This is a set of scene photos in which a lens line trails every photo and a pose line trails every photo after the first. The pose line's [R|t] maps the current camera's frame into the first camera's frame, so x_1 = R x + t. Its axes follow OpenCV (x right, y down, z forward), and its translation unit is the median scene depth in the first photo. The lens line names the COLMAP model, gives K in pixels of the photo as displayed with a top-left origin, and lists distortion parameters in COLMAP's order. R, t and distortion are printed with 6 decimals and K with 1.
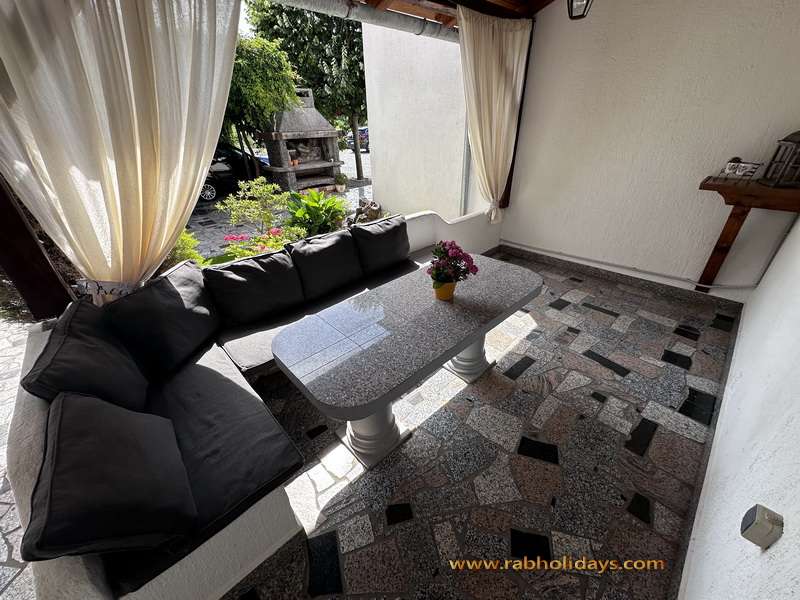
lens RADIAL K [[320.7, 0, 400.6], [0, 320.7, 299.6], [0, 0, 1]] dist [-0.000723, 0.000222]
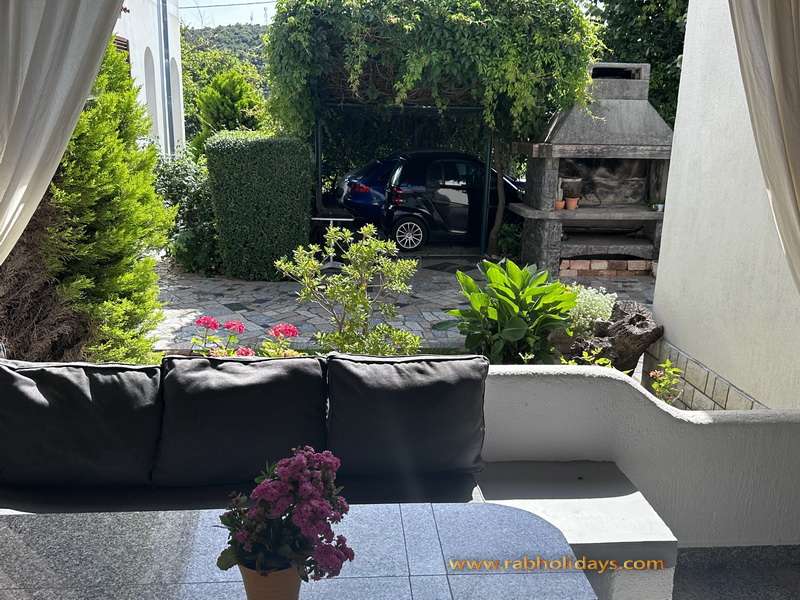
lens RADIAL K [[715.9, 0, 395.8], [0, 715.9, 303.5], [0, 0, 1]] dist [0.190946, -0.397803]
pose [[0.775802, 0.196443, -0.599618, 0.294598], [-0.343519, 0.928618, -0.140226, -0.111103], [0.529270, 0.314768, 0.787905, 0.145101]]
